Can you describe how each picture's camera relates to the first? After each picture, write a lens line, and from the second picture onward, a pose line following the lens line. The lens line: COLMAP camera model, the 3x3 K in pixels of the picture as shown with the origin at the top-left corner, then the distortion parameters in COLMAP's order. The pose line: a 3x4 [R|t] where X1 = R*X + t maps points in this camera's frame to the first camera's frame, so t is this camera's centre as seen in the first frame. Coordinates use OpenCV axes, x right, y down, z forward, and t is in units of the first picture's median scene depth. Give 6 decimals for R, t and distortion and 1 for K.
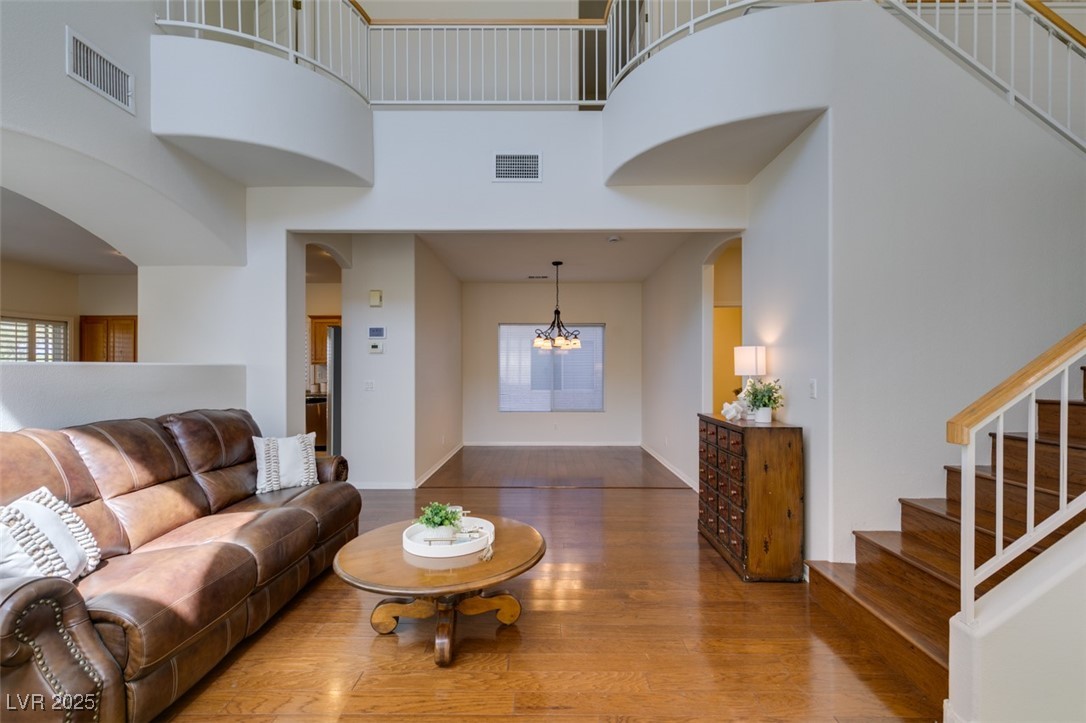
lens RADIAL K [[487.0, 0, 546.5], [0, 487.0, 366.5], [0, 0, 1]] dist [0.003976, -0.000200]
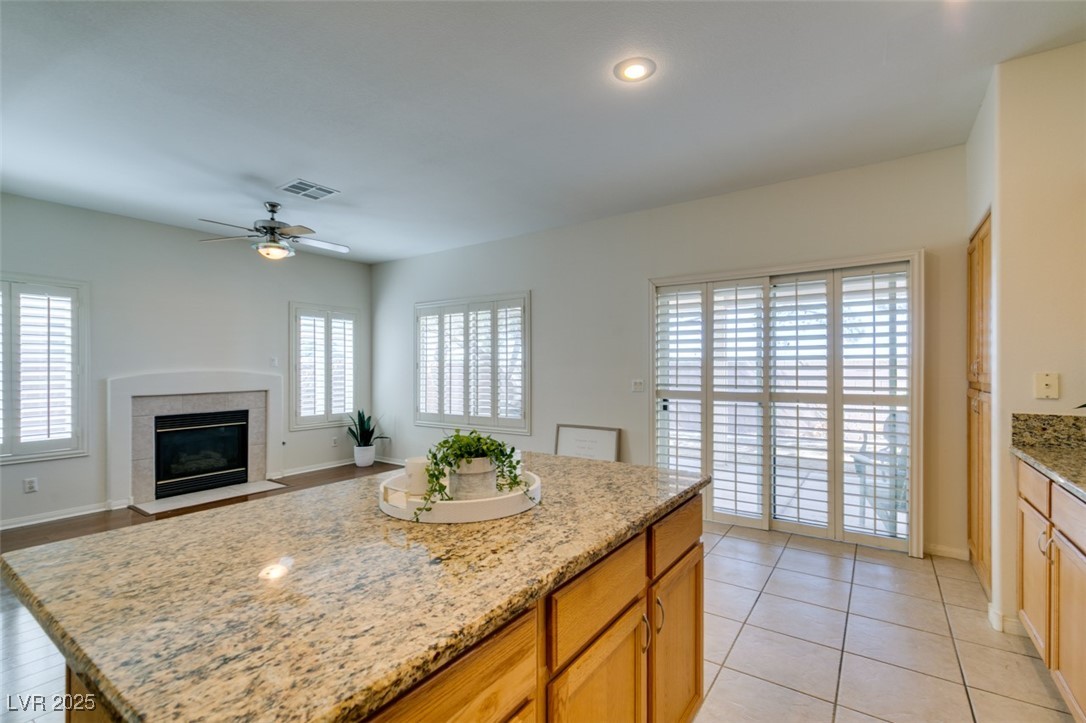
lens RADIAL K [[489.2, 0, 537.2], [0, 489.2, 347.0], [0, 0, 1]] dist [0.013798, -0.000010]
pose [[-0.570473, -0.033087, -0.820650, -0.984405], [0.006555, 0.998973, -0.044833, 0.015969], [0.821290, -0.030956, -0.569670, 2.346169]]
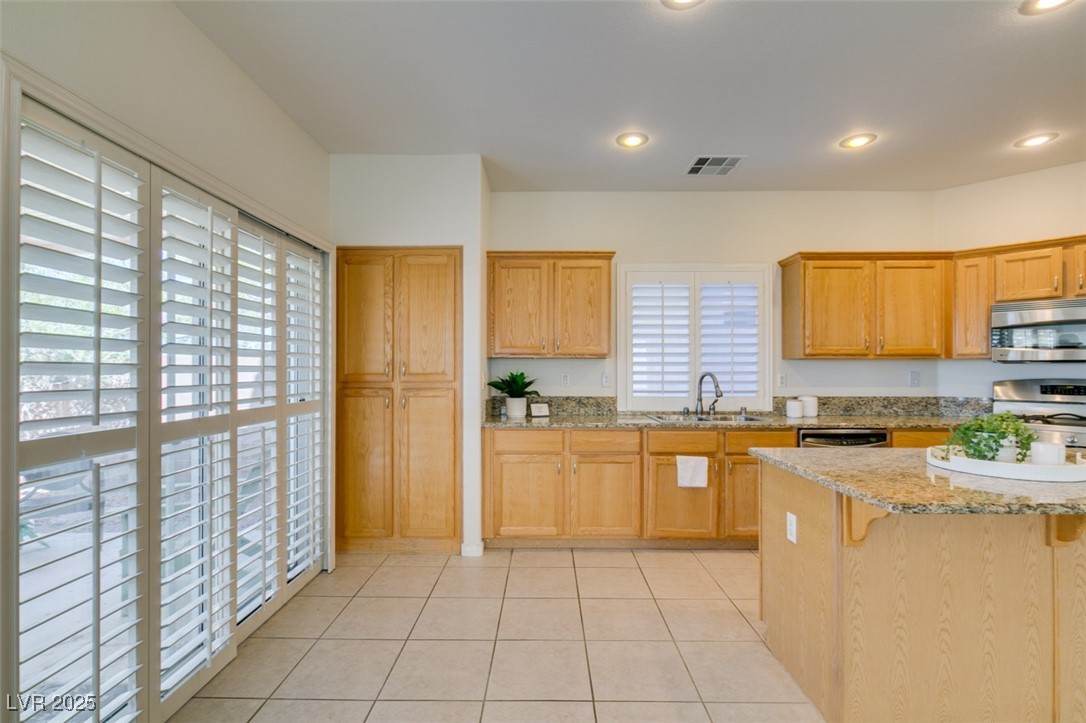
lens RADIAL K [[484.3, 0, 540.9], [0, 484.3, 366.6], [0, 0, 1]] dist [-0.000371, -0.001275]
pose [[0.999991, 0.000868, -0.004081, -1.907863], [-0.000873, 0.999999, -0.001193, 0.012834], [0.004080, 0.001197, 0.999991, 1.405040]]
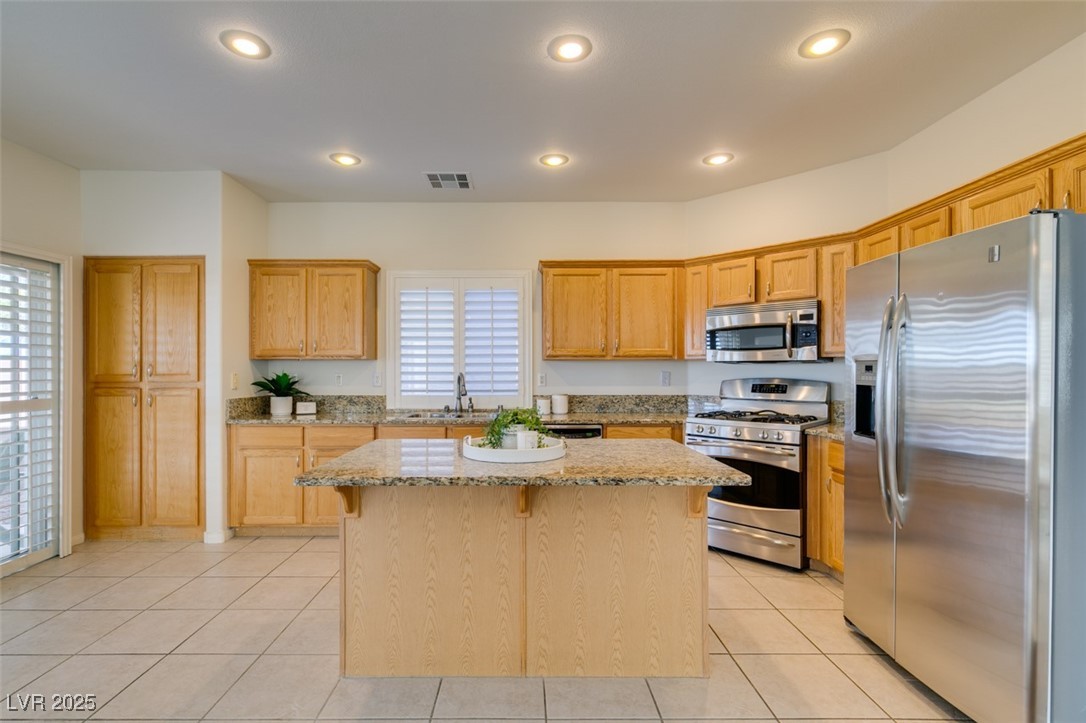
lens RADIAL K [[500.0, 0, 523.5], [0, 500.0, 369.0], [0, 0, 1]] dist [0.002197, -0.000262]
pose [[0.999996, -0.001000, 0.002746, -1.320479], [0.000992, 0.999996, 0.002623, 0.012503], [-0.002748, -0.002620, 0.999993, 1.277773]]
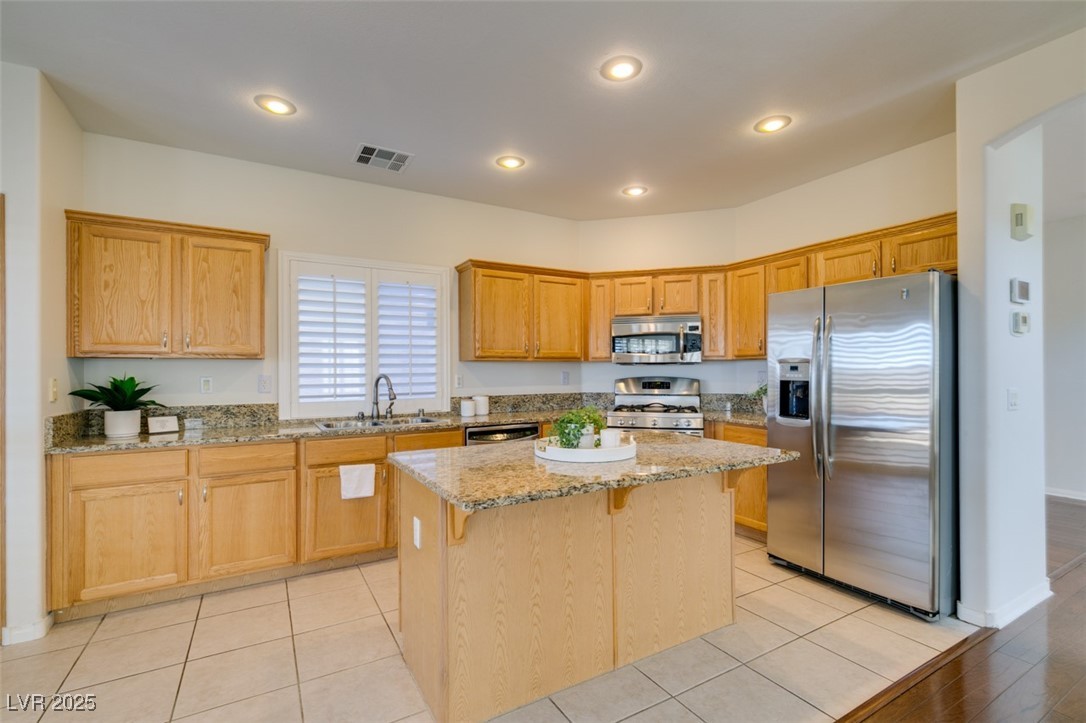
lens RADIAL K [[485.6, 0, 539.5], [0, 485.6, 367.9], [0, 0, 1]] dist [0.004415, -0.000054]
pose [[0.864162, -0.002213, 0.503209, -1.753309], [0.003728, 0.999991, -0.002005, 0.013658], [-0.503200, 0.003609, 0.864162, 1.423542]]
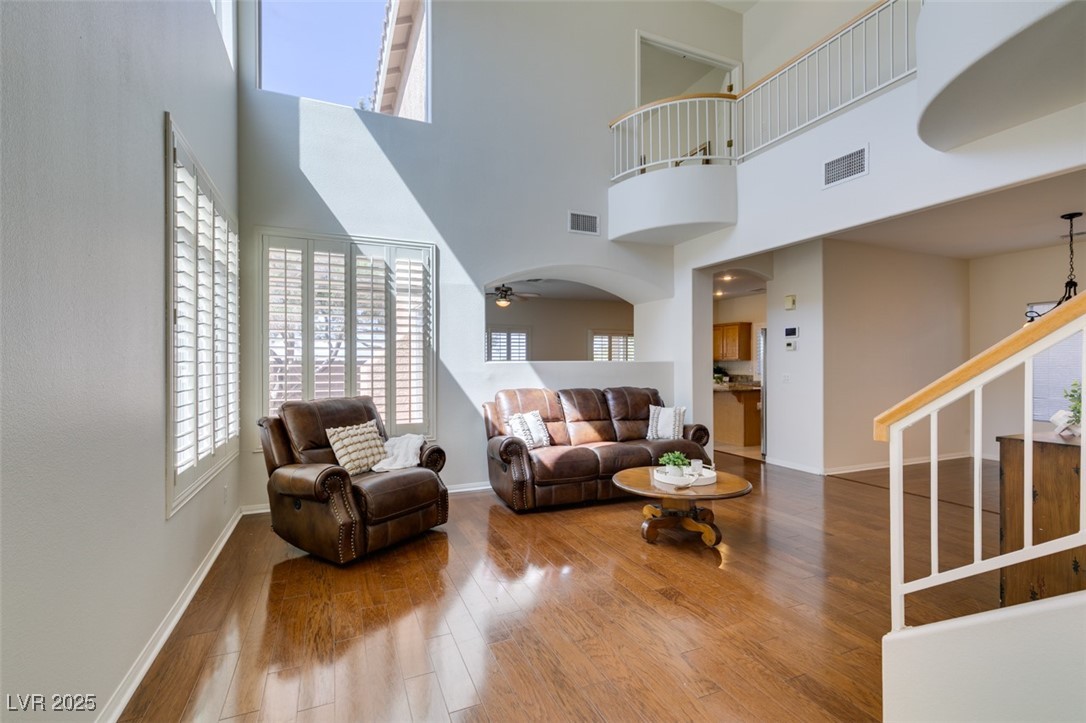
lens RADIAL K [[491.8, 0, 543.0], [0, 491.8, 361.5], [0, 0, 1]] dist [0.003349, -0.000316]
pose [[0.399190, -0.005358, -0.916852, 0.849780], [0.006524, 0.999974, -0.003003, -0.001672], [0.916845, -0.004782, 0.399215, -0.002769]]
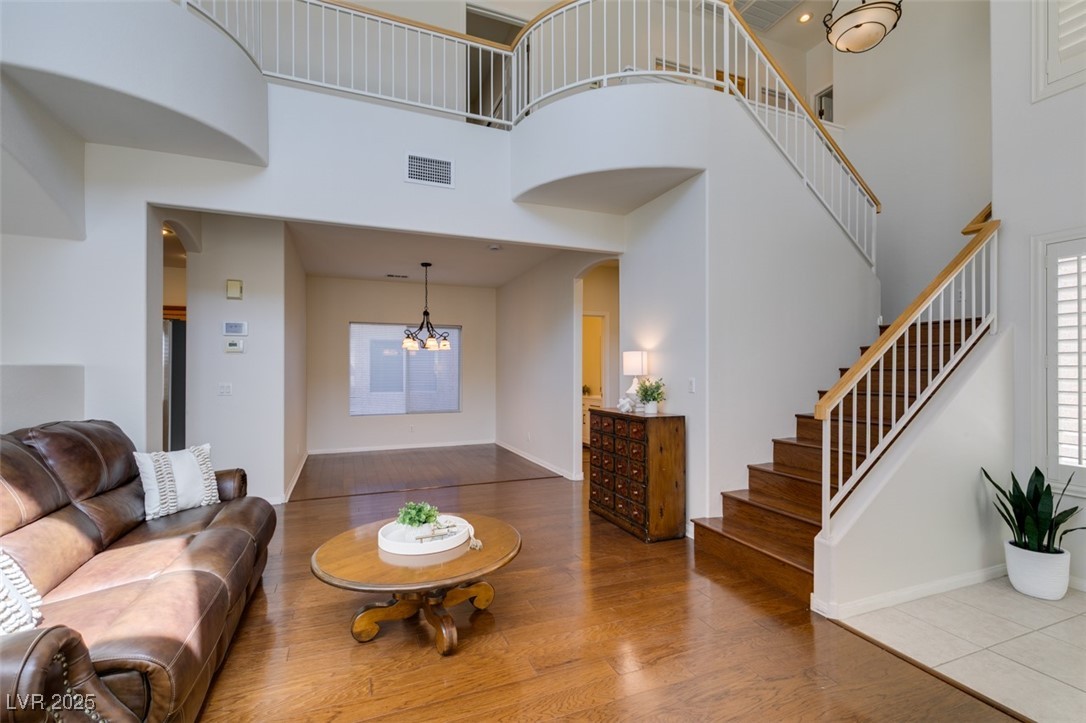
lens RADIAL K [[484.0, 0, 548.3], [0, 484.0, 366.5], [0, 0, 1]] dist [0.002569, -0.000433]
pose [[0.922560, 0.002403, 0.385846, -0.292872], [-0.001214, 0.999994, -0.003326, 0.000622], [-0.385851, 0.002600, 0.922557, -0.028871]]
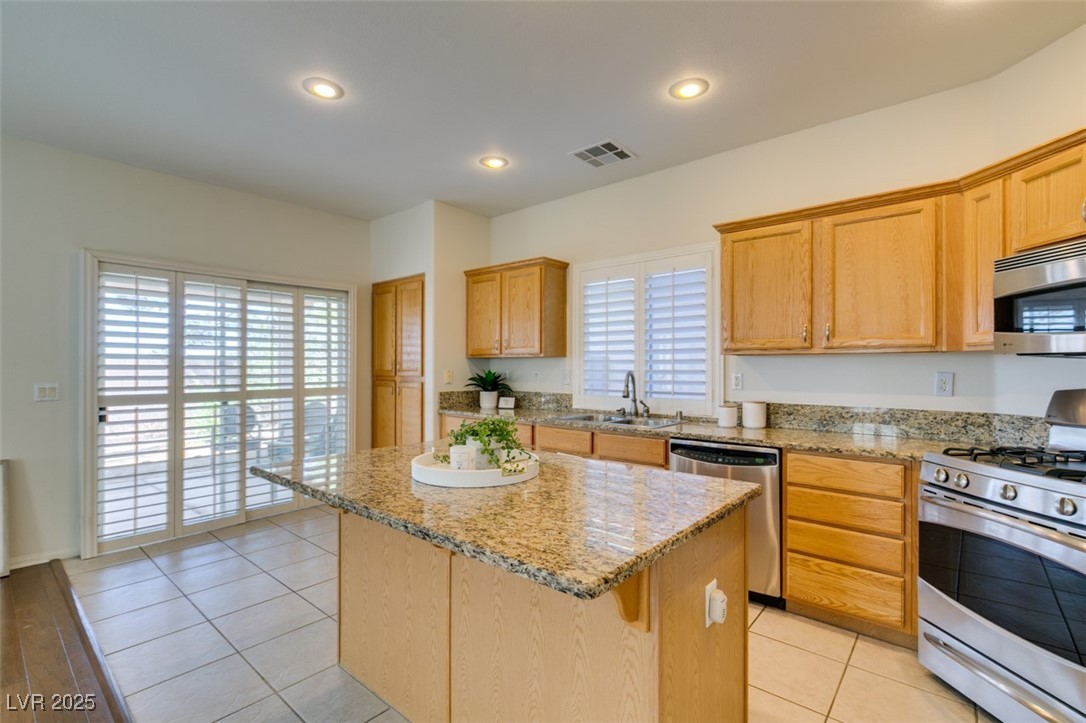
lens RADIAL K [[491.8, 0, 543.0], [0, 491.8, 361.5], [0, 0, 1]] dist [0.003349, -0.000316]
pose [[0.762816, -0.004932, -0.646597, -0.890241], [0.001388, 0.999981, -0.005990, 0.009897], [0.646615, 0.003671, 0.762808, 1.615488]]
